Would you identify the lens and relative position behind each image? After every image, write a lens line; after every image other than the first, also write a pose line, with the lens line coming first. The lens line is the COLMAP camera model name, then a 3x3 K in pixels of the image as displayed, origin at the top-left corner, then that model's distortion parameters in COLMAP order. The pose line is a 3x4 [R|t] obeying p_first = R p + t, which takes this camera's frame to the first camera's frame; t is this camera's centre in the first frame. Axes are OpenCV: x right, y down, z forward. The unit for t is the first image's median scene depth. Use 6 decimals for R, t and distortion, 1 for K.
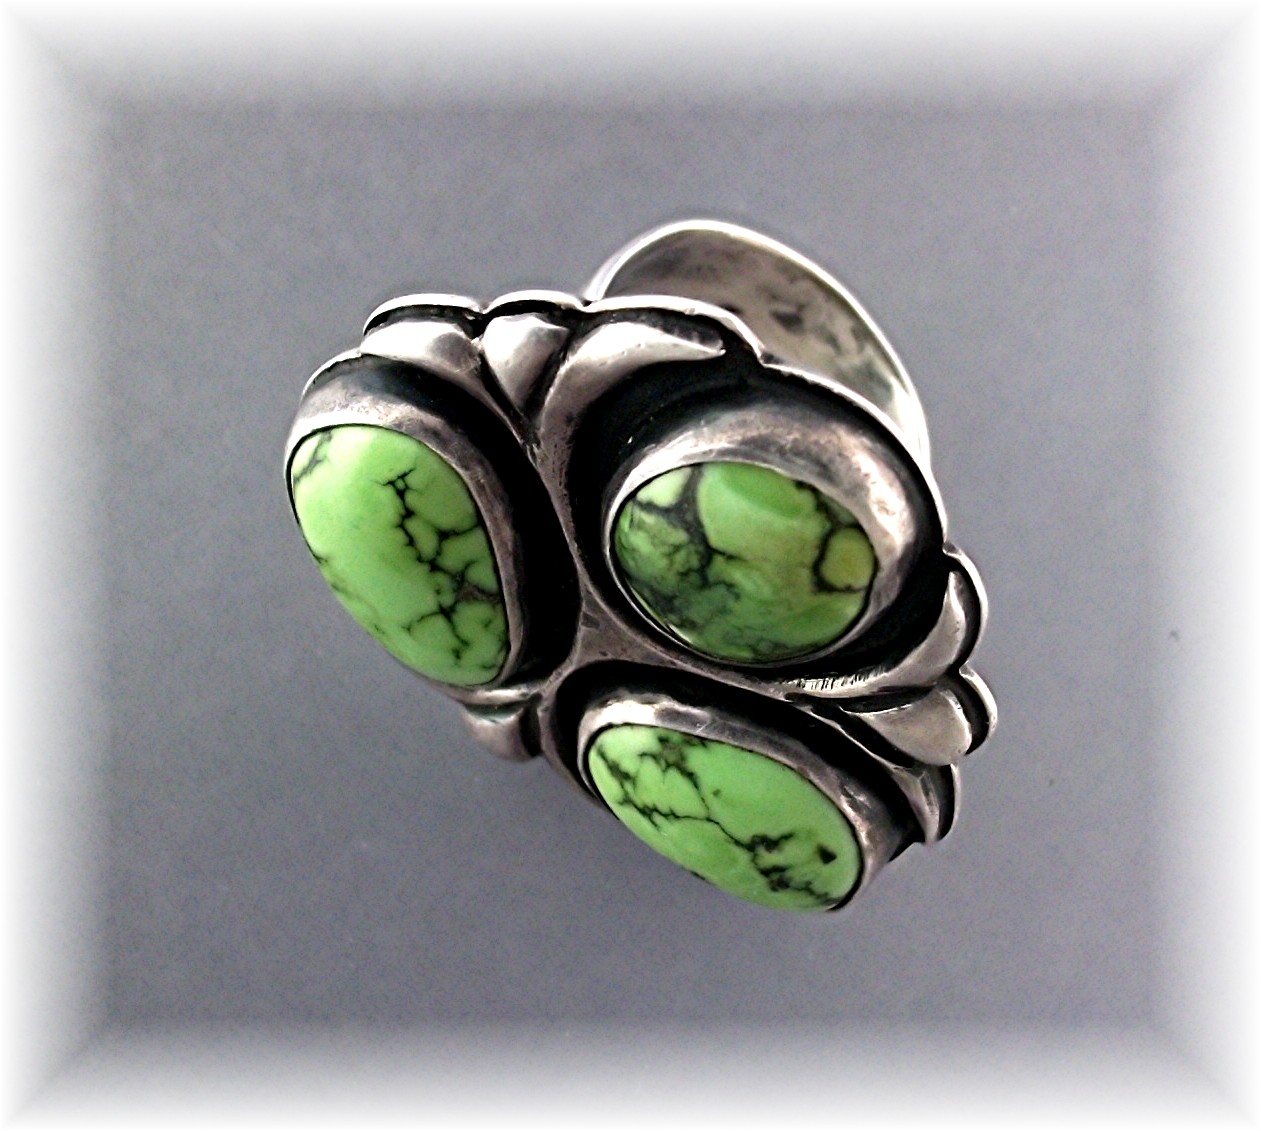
lens RADIAL K [[2261.3, 0, 638.5], [0, 2261.3, 571.6], [0, 0, 1]] dist [0.154122, 0.000000]
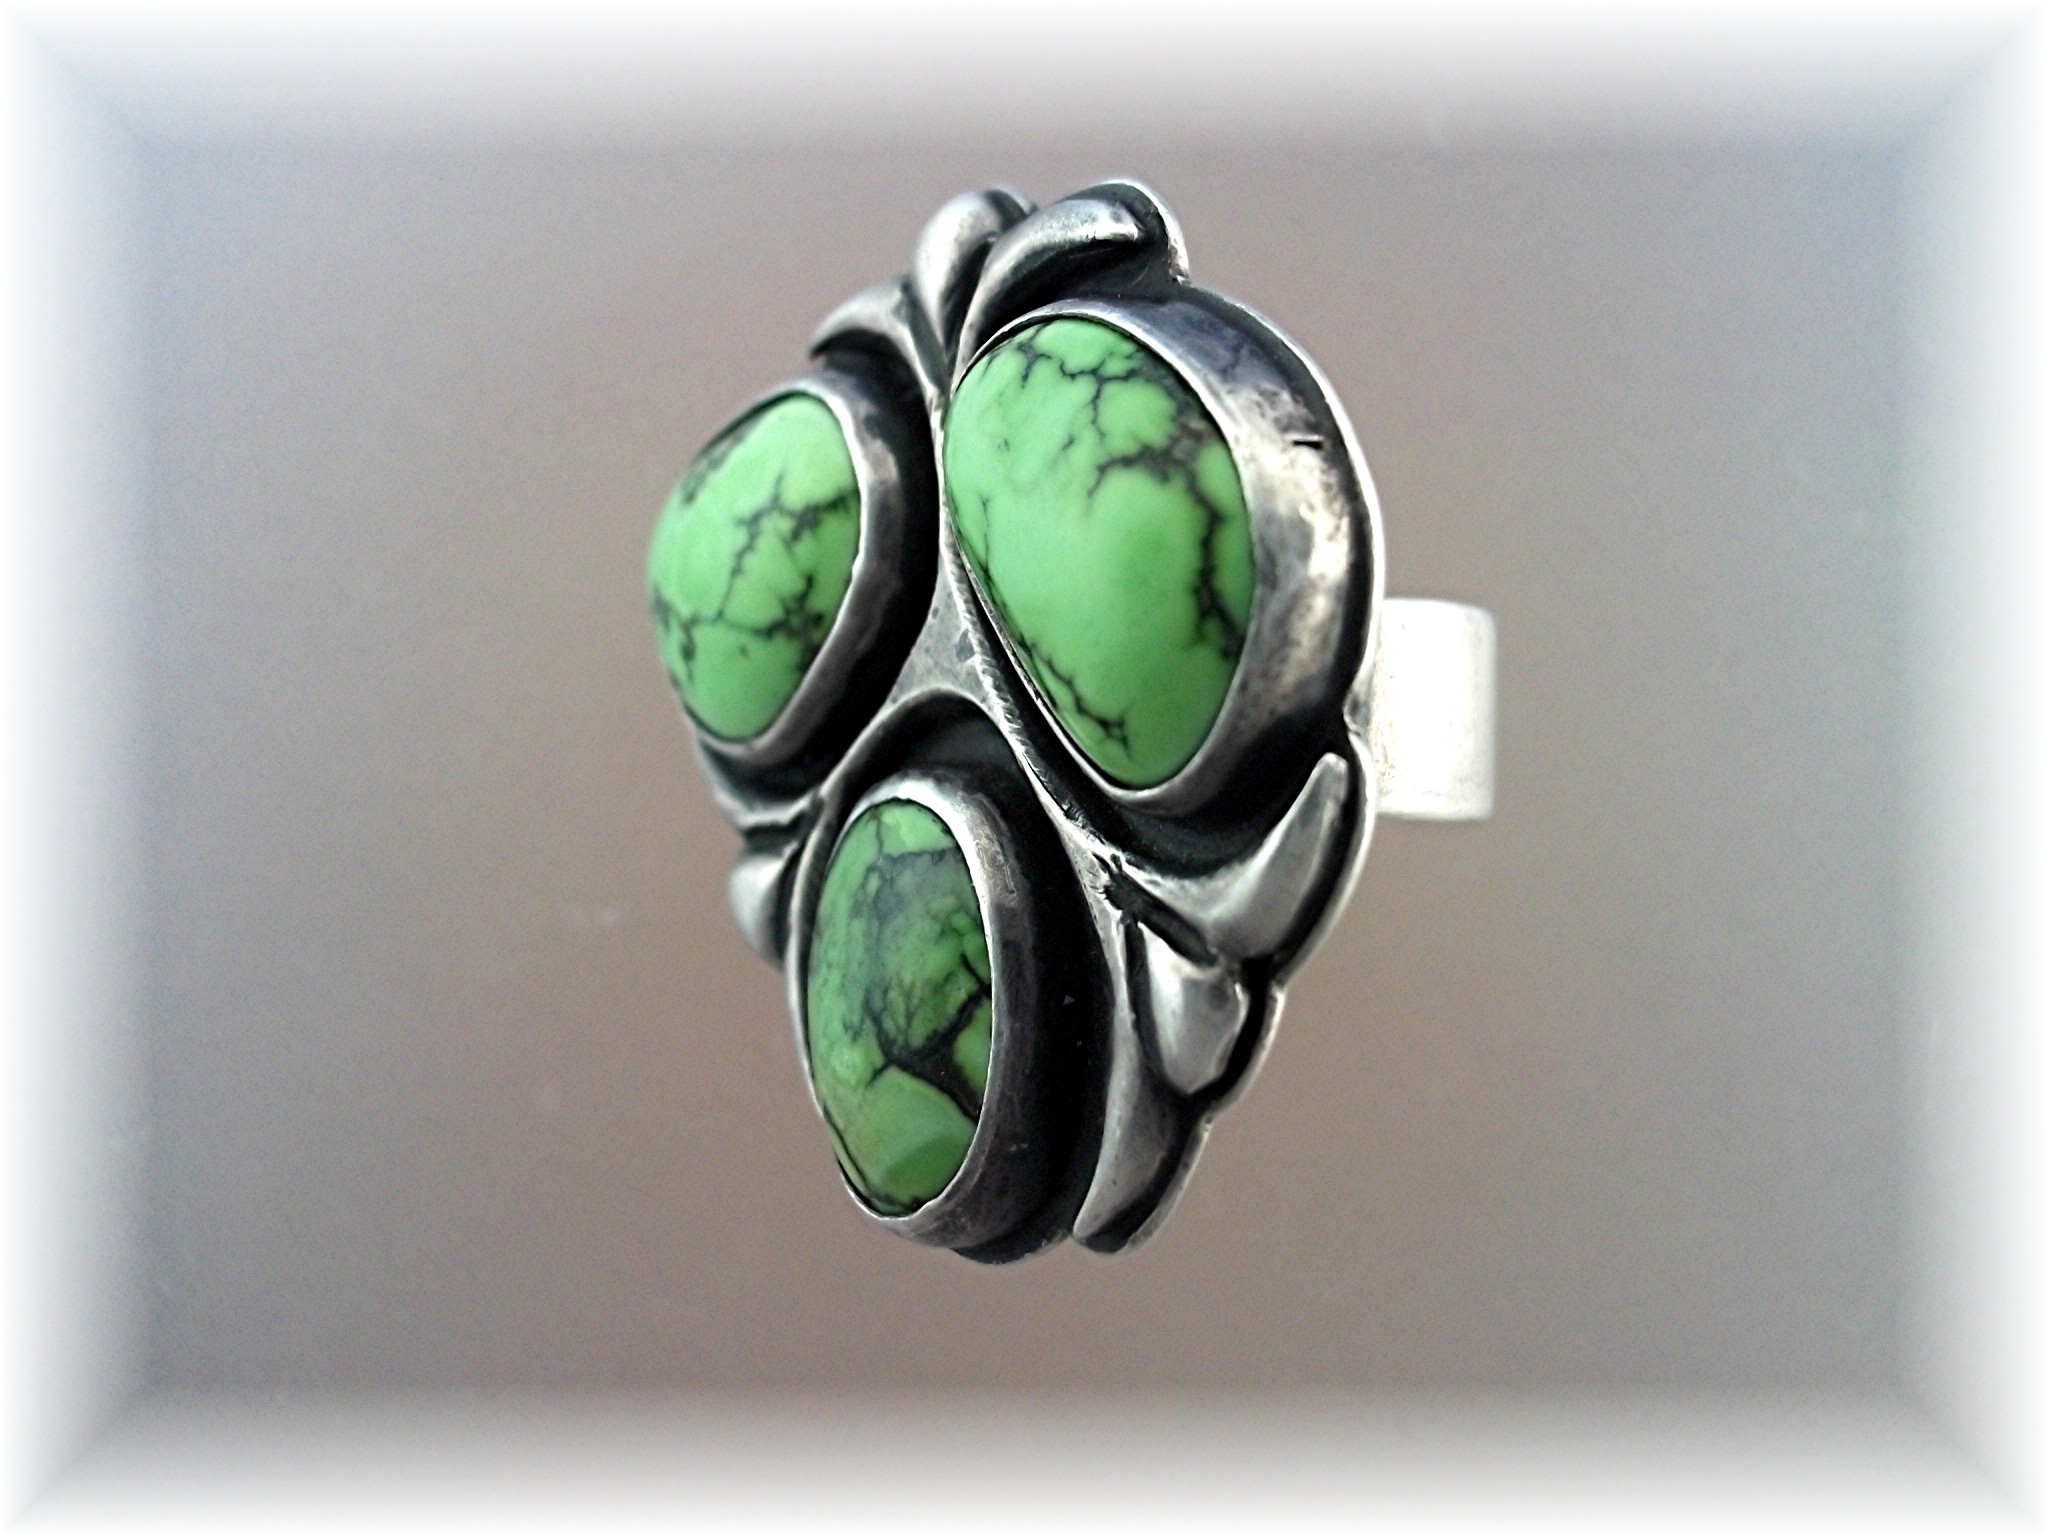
lens RADIAL K [[2166.1, 0, 1030.8], [0, 2166.1, 765.6], [0, 0, 1]] dist [0.002681, 0.000000]
pose [[-0.169397, 0.506621, 0.845364, -0.610976], [-0.913885, -0.401852, 0.057699, -0.052256], [0.368943, -0.762791, 0.531066, 0.641473]]
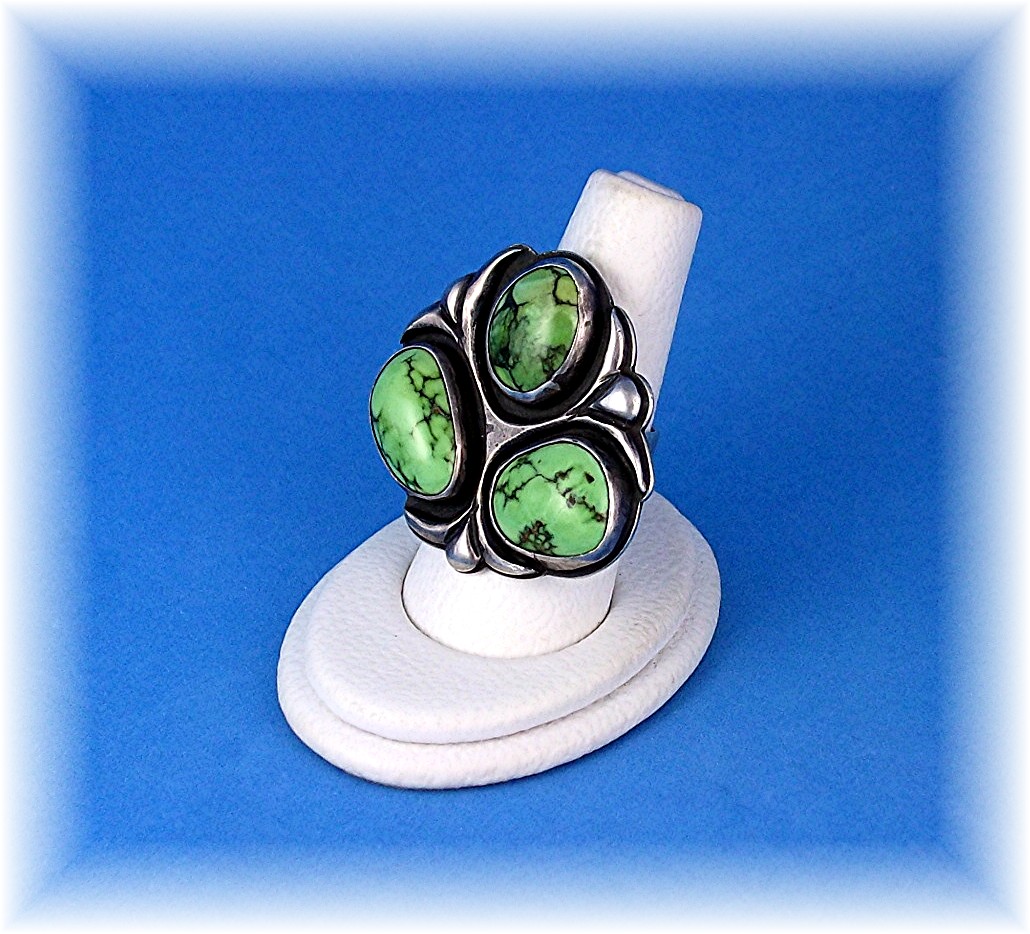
lens RADIAL K [[1847.0, 0, 516.3], [0, 1847.0, 466.5], [0, 0, 1]] dist [0.154122, 0.000000]
pose [[0.982366, -0.119203, -0.144041, 0.285876], [-0.052492, 0.563579, -0.824393, 1.674168], [0.179449, 0.817416, 0.547383, 0.001616]]
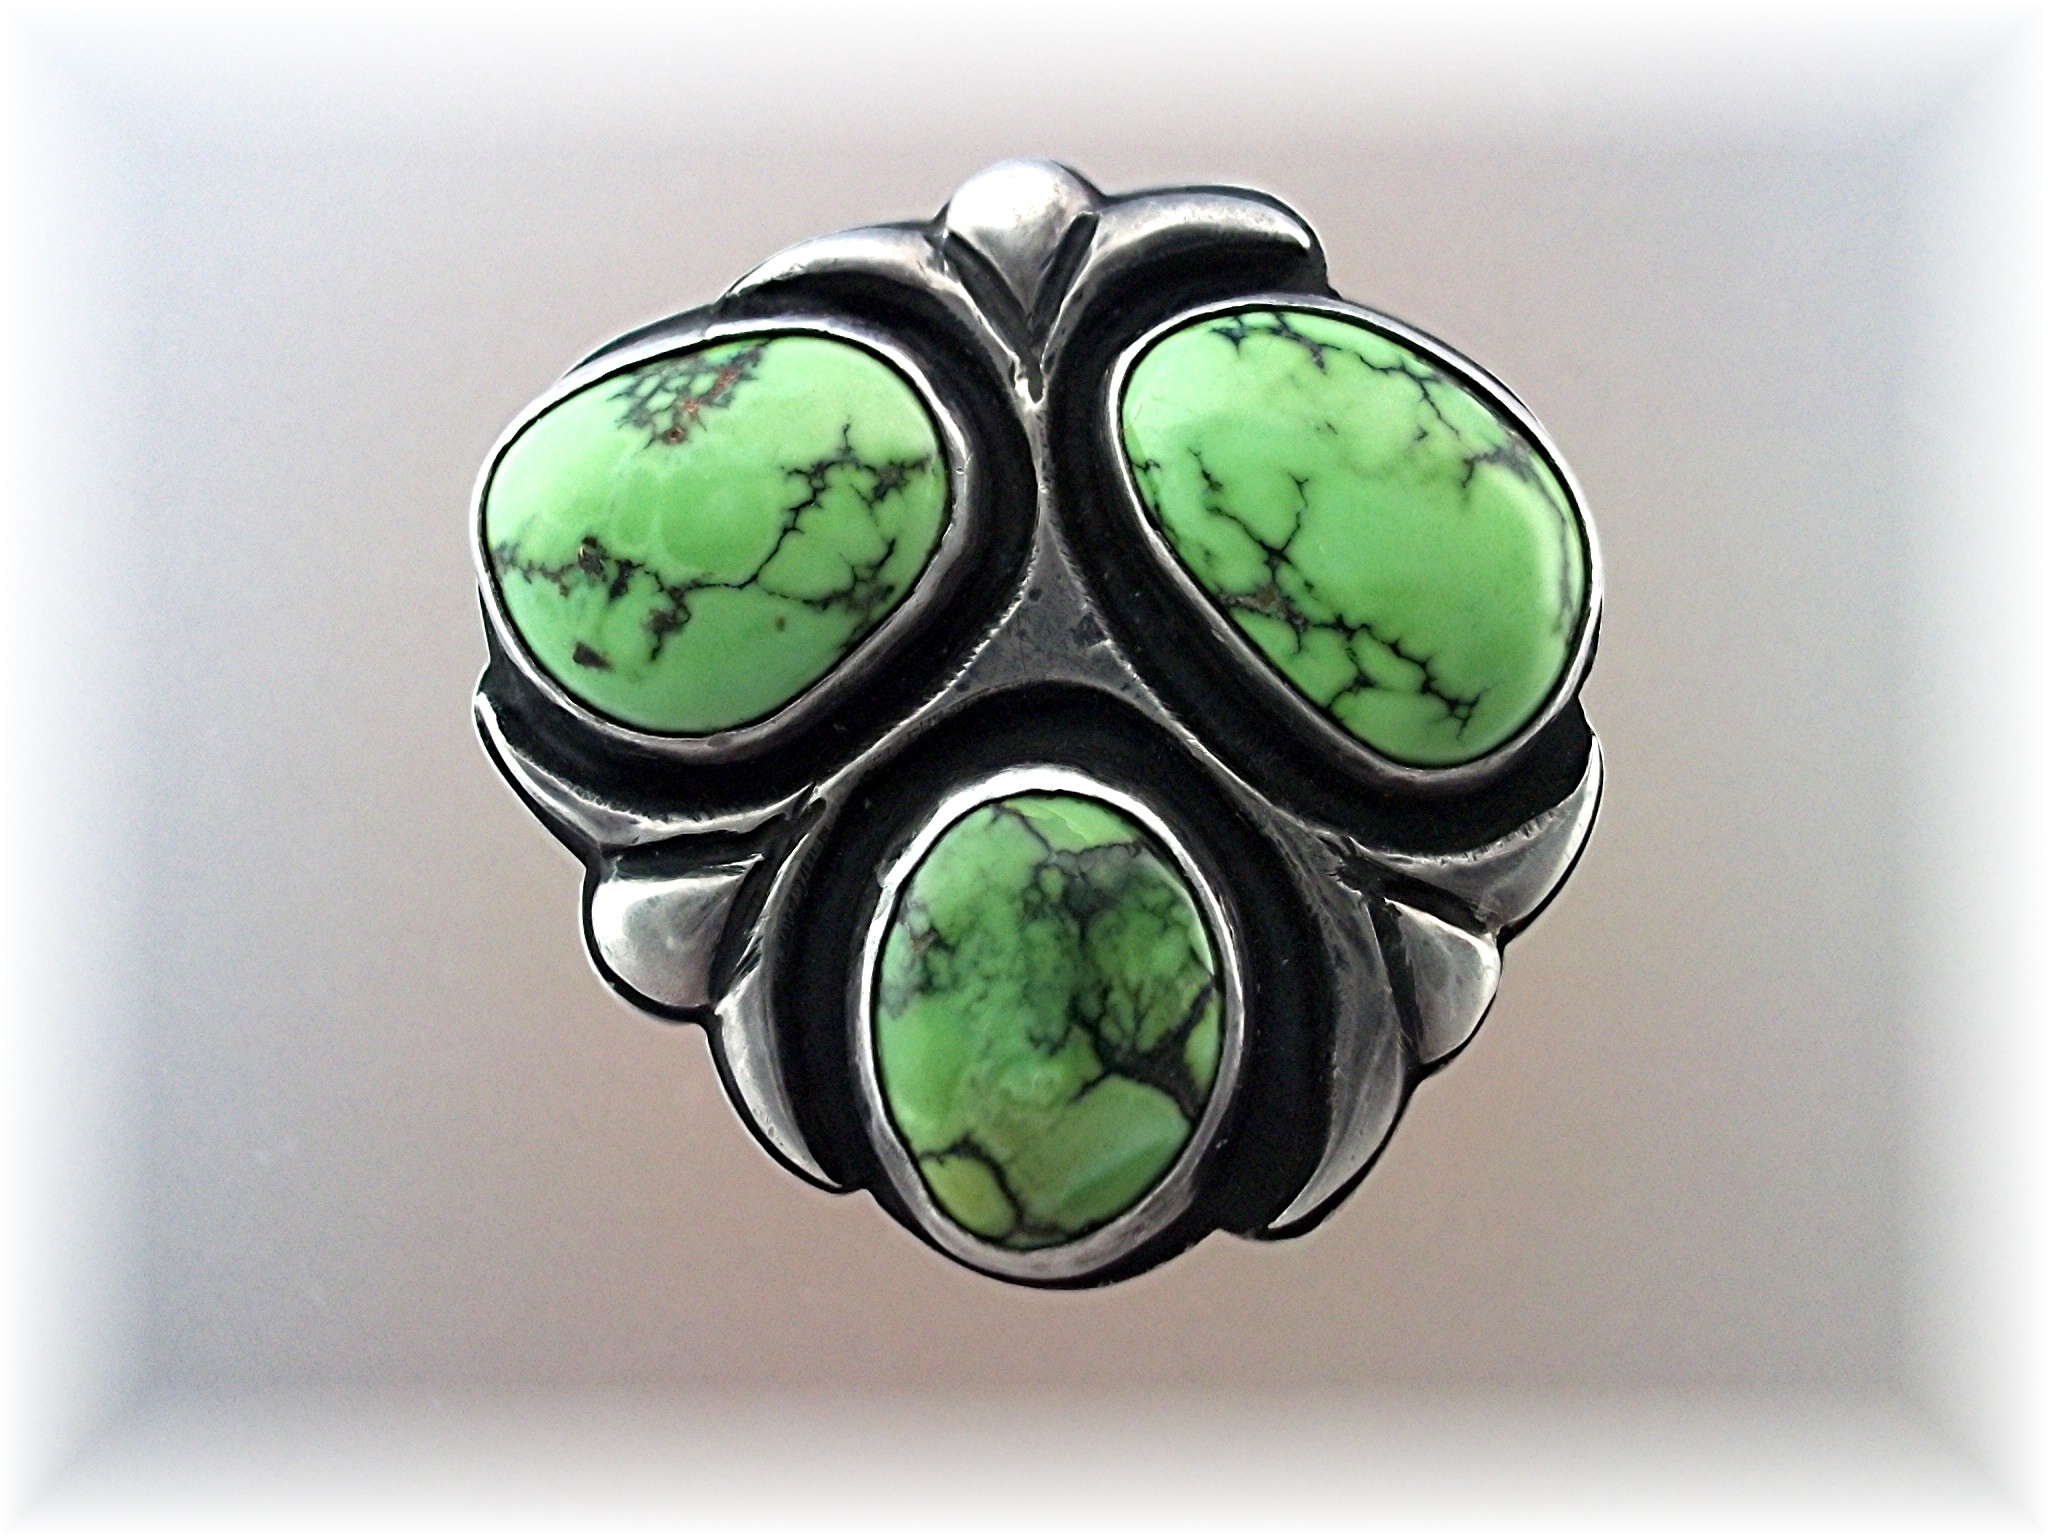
lens RADIAL K [[2166.1, 0, 1028.7], [0, 2166.1, 768.6], [0, 0, 1]] dist [0.002681, 0.000000]
pose [[-0.747533, 0.539023, 0.388135, -0.249199], [-0.637455, -0.417960, -0.647272, 0.457838], [-0.186670, -0.731276, 0.656041, 0.569815]]
